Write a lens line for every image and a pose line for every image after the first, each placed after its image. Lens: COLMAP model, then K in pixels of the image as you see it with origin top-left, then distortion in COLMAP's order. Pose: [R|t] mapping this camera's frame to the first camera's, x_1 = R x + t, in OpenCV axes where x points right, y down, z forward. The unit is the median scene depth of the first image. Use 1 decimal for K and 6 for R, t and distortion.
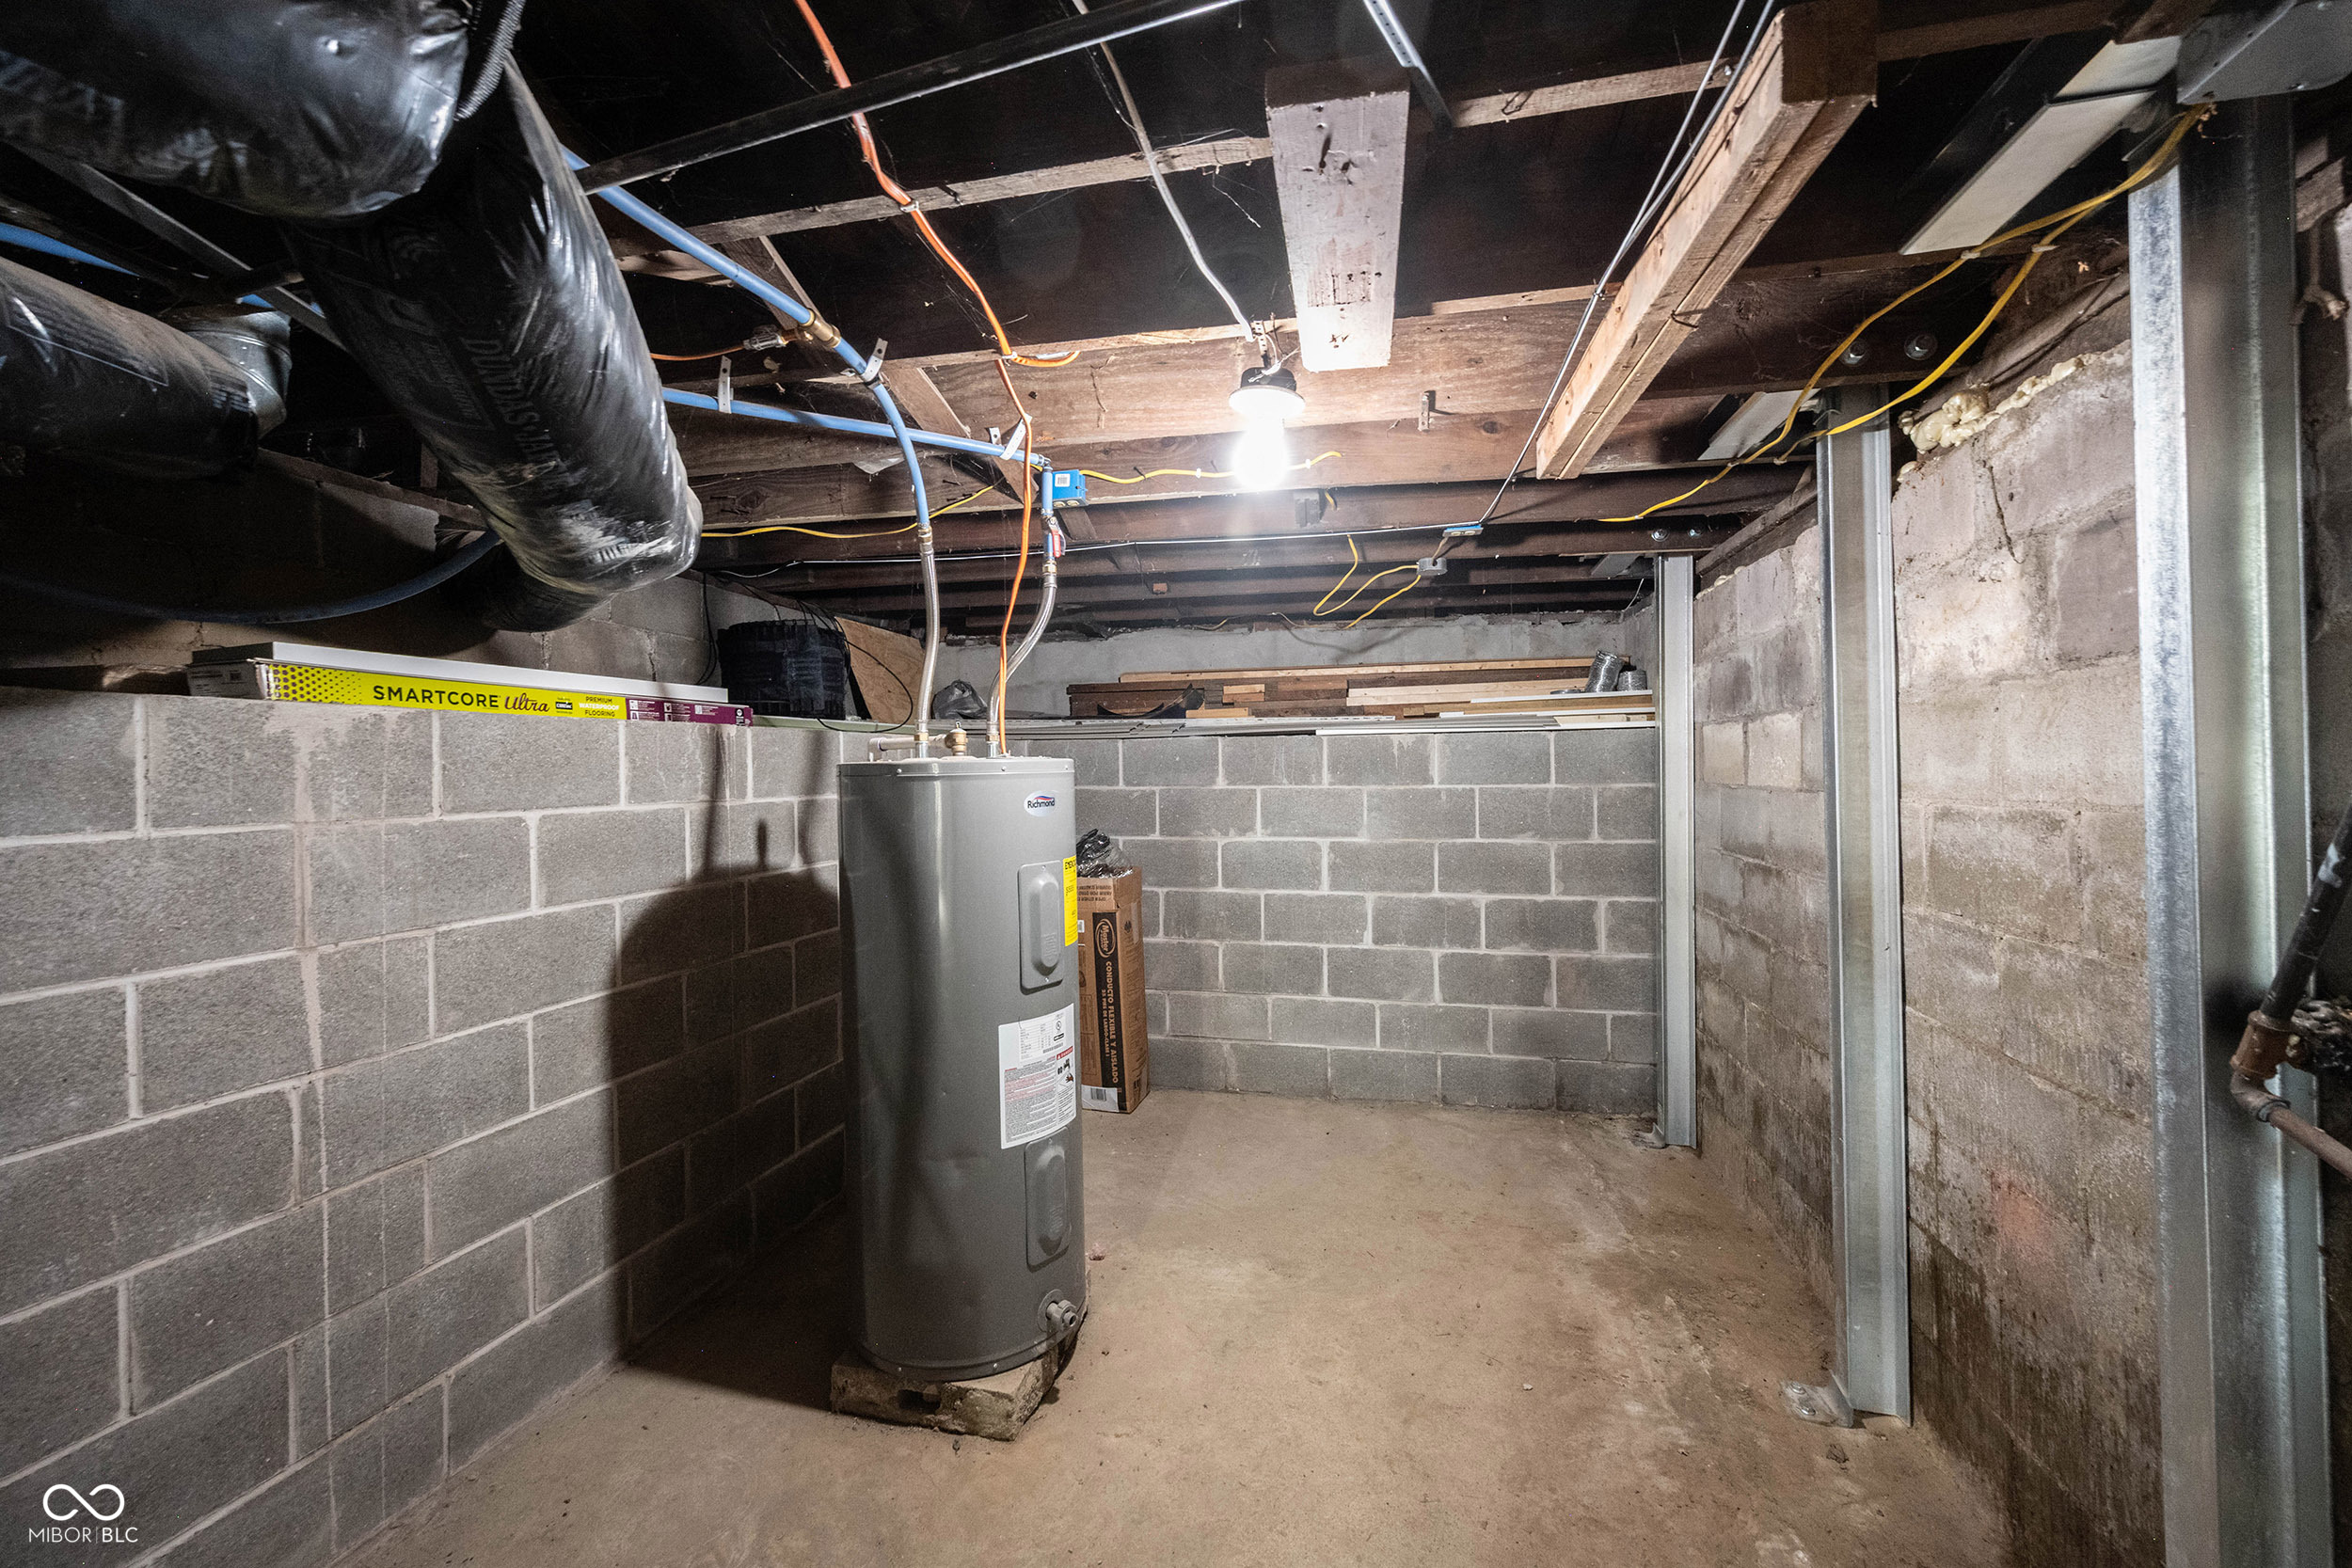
lens RADIAL K [[931.6, 0, 1173.2], [0, 931.6, 776.8], [0, 0, 1]] dist [0.001407, -0.000053]
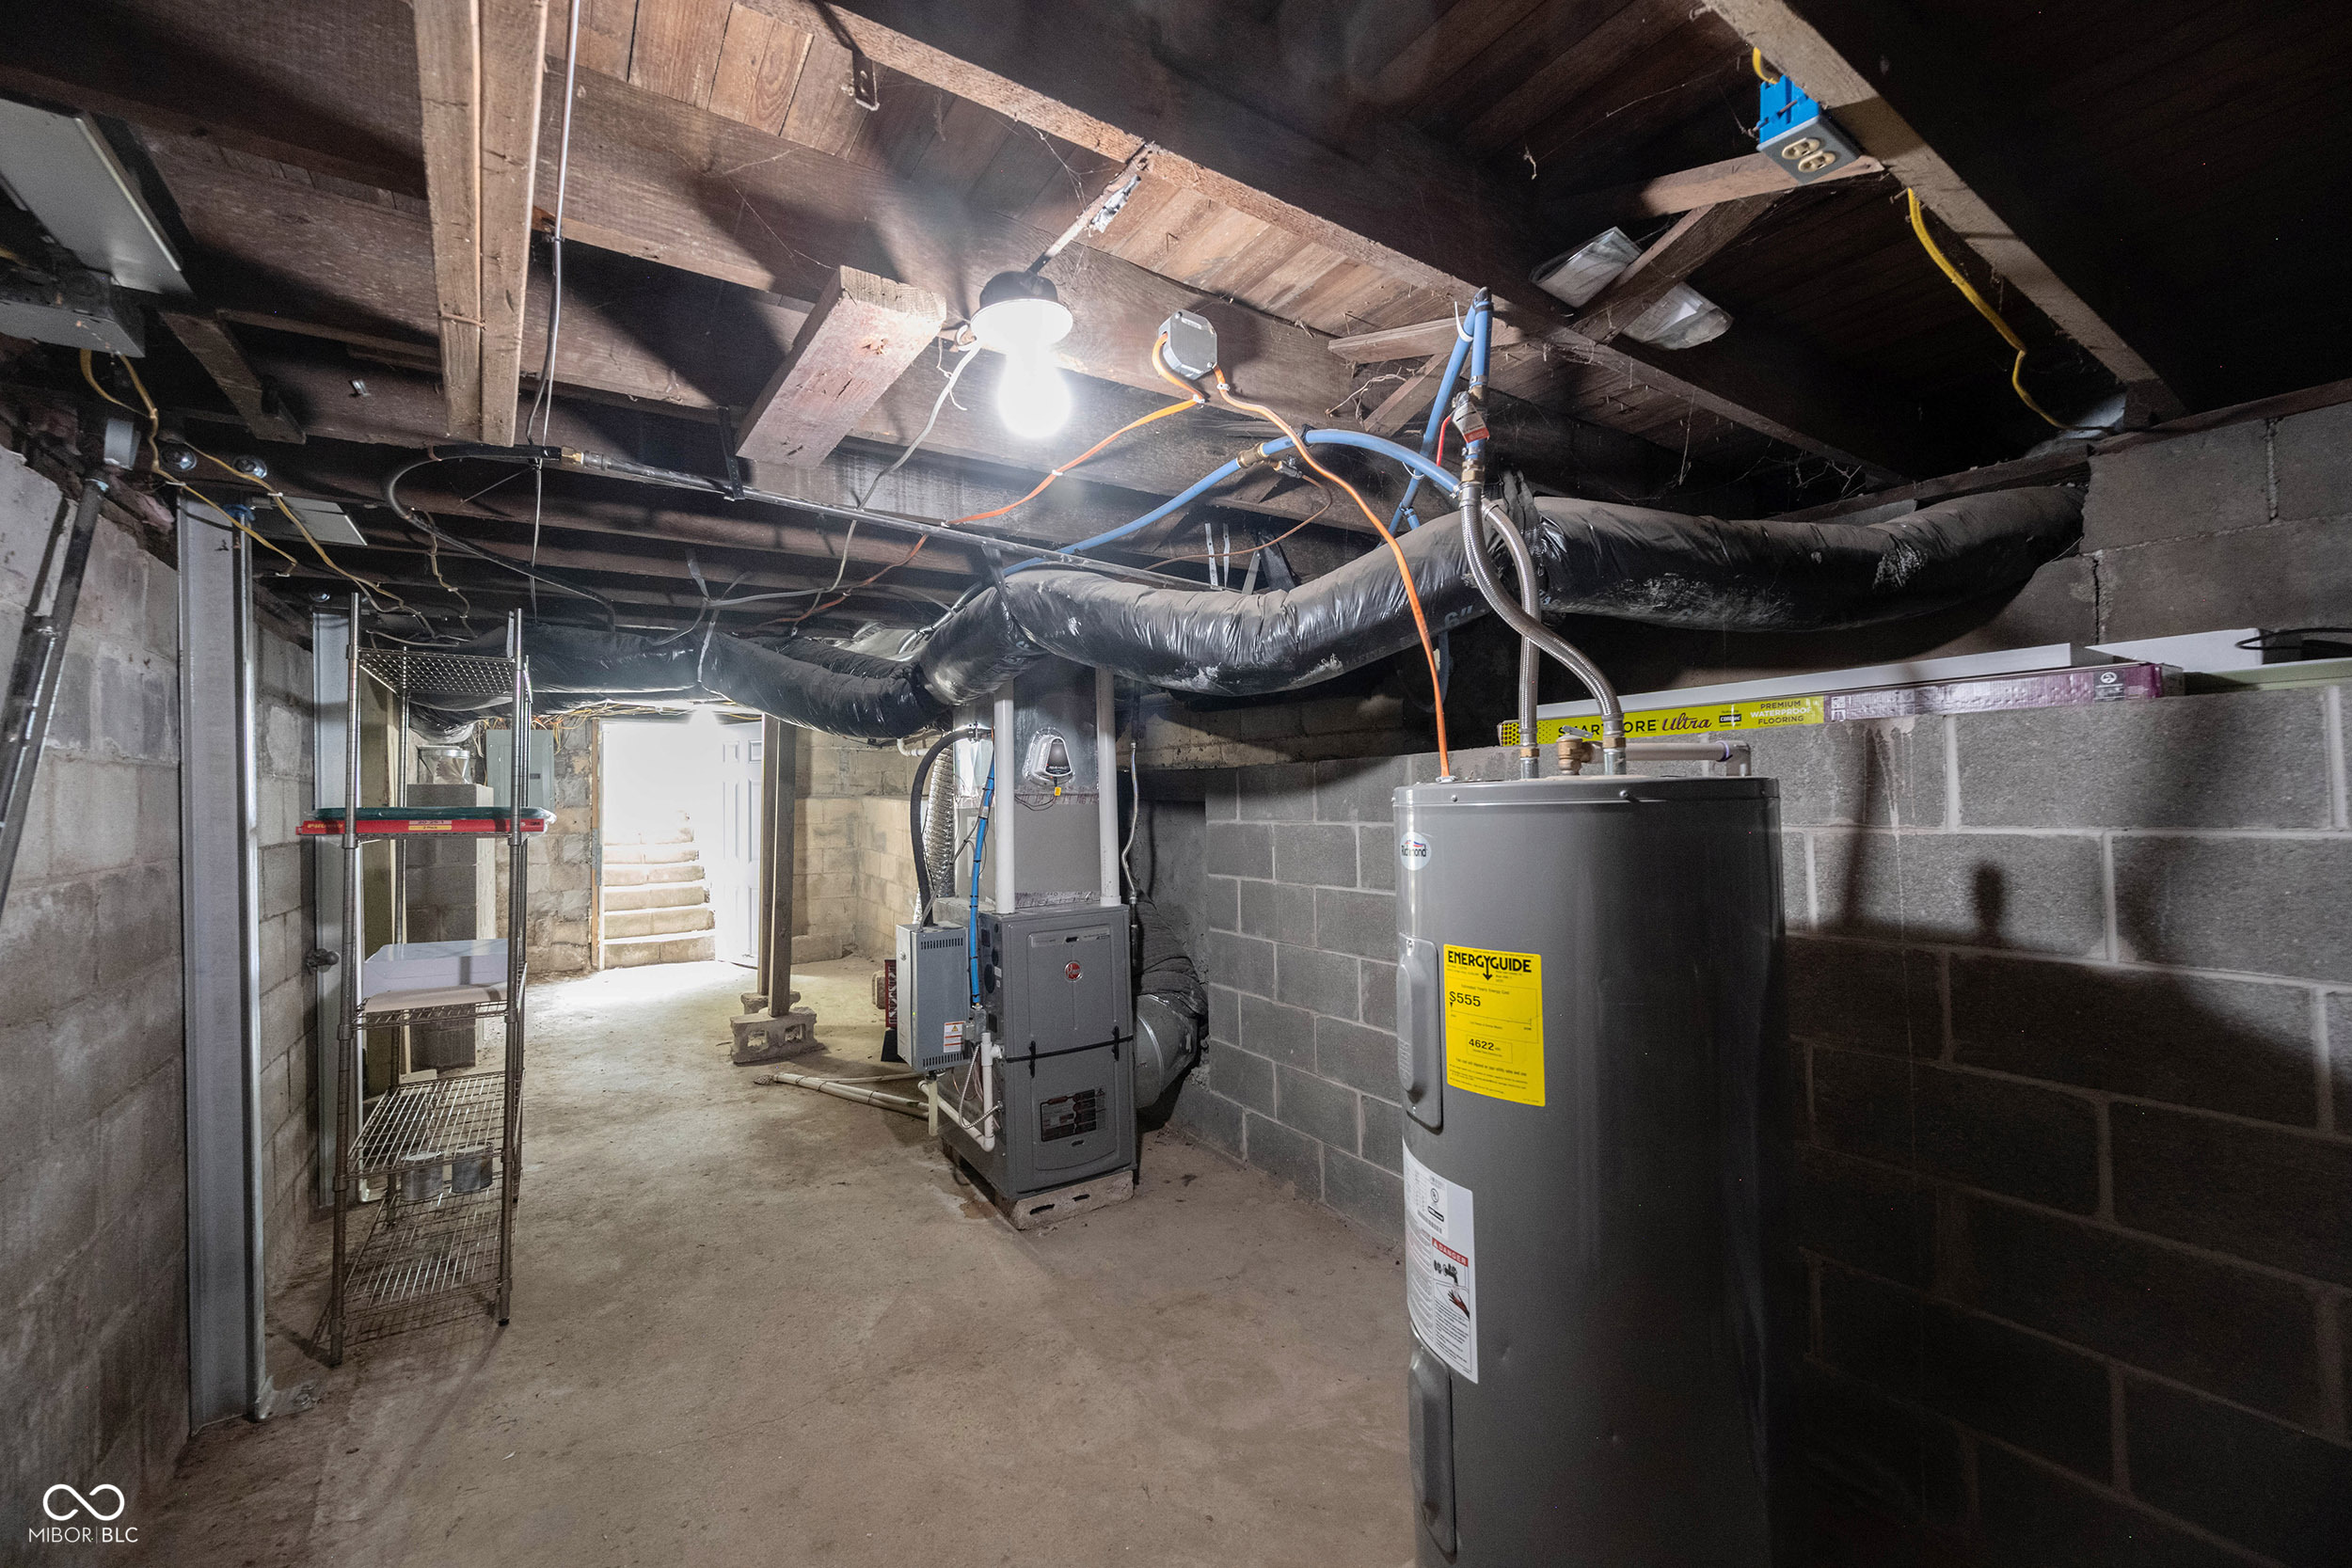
lens RADIAL K [[931.6, 0, 1171.0], [0, 931.6, 781.8], [0, 0, 1]] dist [0.001407, -0.000053]
pose [[-0.679641, 0.016040, -0.733369, 0.380803], [0.028983, 0.999567, -0.004997, -0.019502], [0.732972, -0.024652, -0.679812, 1.051103]]
